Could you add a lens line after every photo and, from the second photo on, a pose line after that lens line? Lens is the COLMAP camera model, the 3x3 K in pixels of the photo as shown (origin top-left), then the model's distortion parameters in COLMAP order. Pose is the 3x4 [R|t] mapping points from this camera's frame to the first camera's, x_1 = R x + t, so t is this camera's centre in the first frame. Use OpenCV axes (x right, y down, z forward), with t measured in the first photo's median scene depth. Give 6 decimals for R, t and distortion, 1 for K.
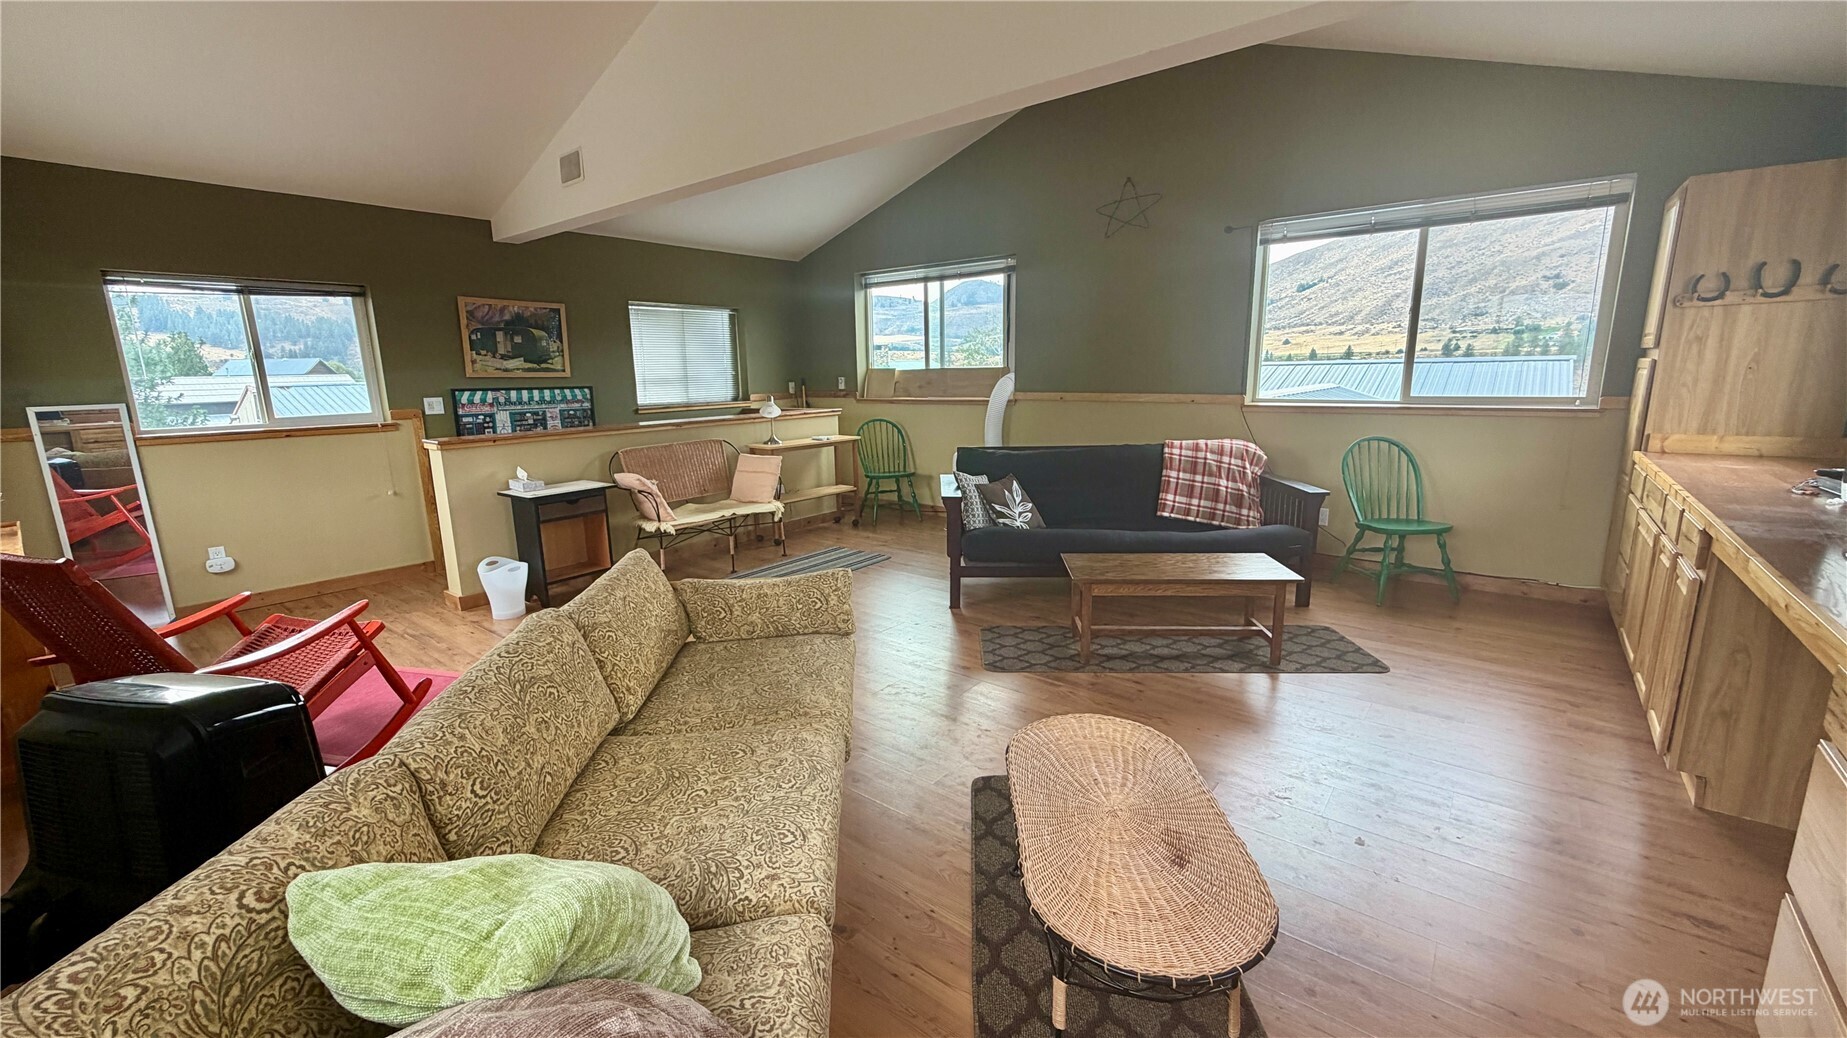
lens RADIAL K [[735.5, 0, 920.8], [0, 735.5, 524.0], [0, 0, 1]] dist [-0.002067, 0.000987]
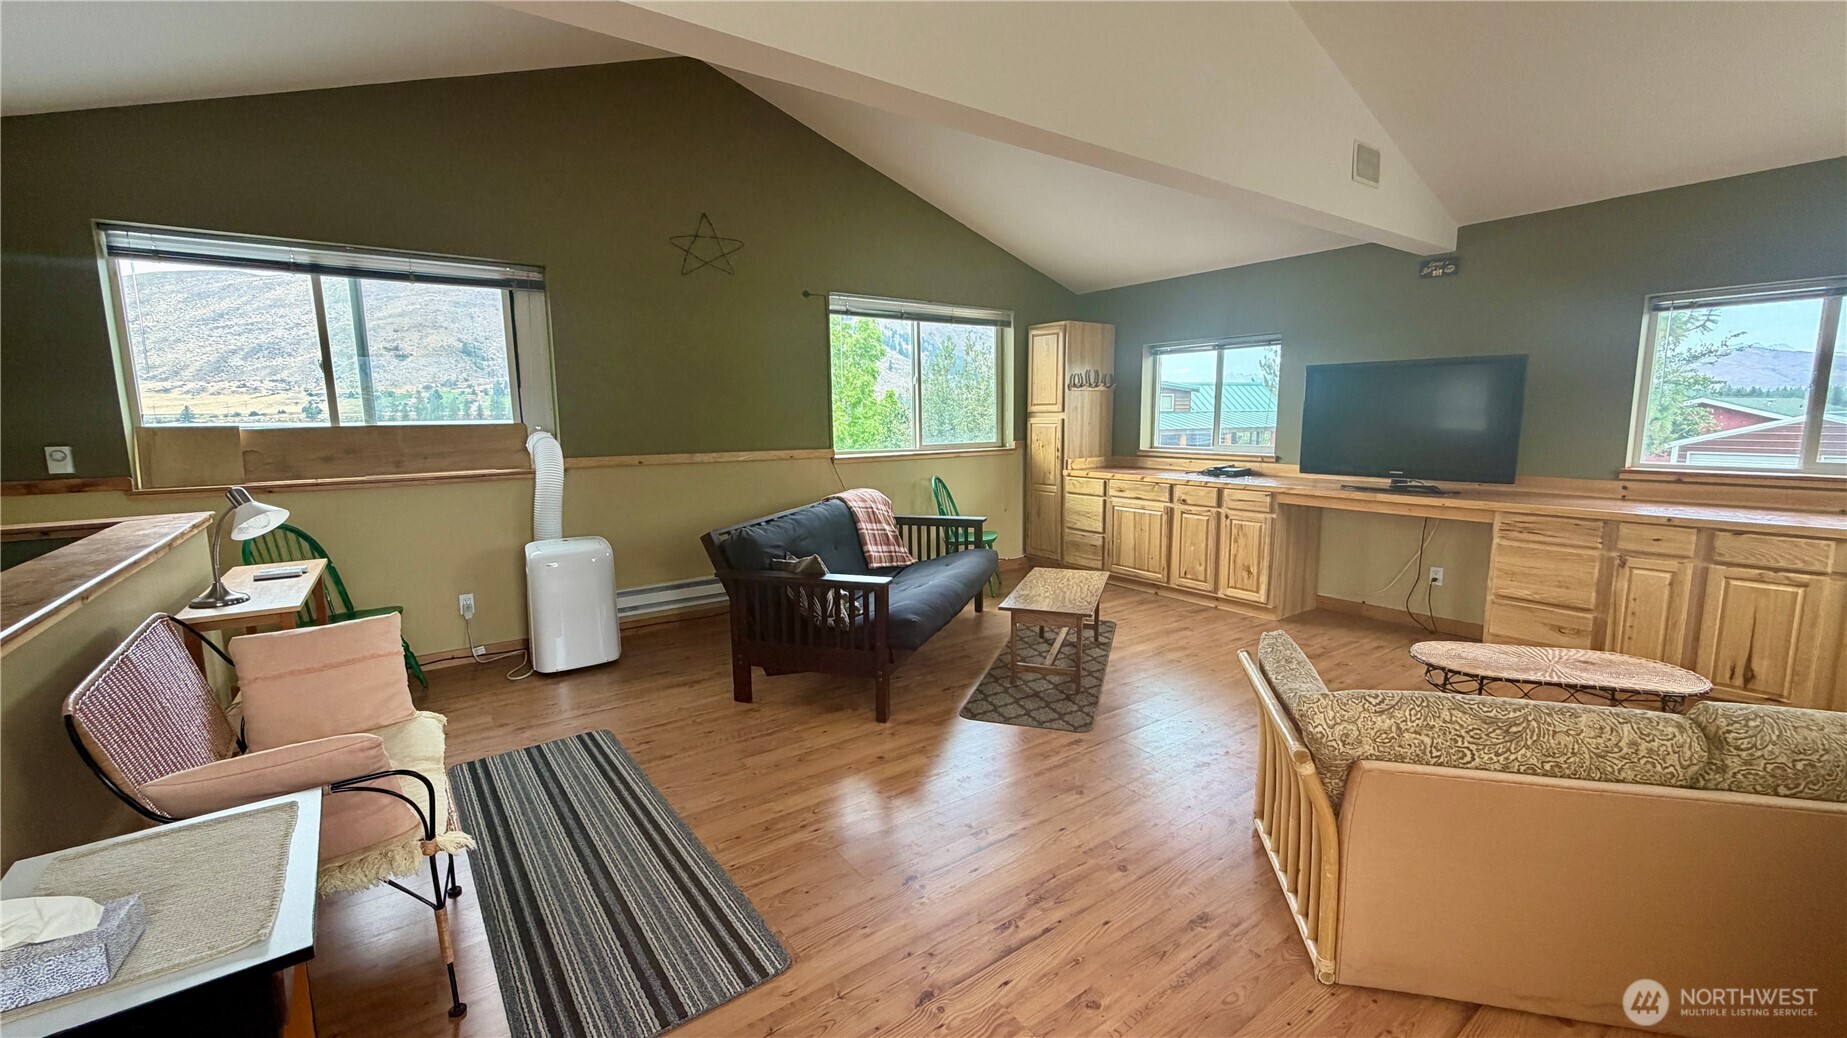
lens RADIAL K [[735.5, 0, 905.7], [0, 735.5, 524.8], [0, 0, 1]] dist [-0.002067, 0.000987]
pose [[0.279566, -0.127540, 0.951618, -0.460230], [0.205218, 0.976171, 0.070542, -0.097146], [-0.937939, 0.175568, 0.299077, 0.481666]]
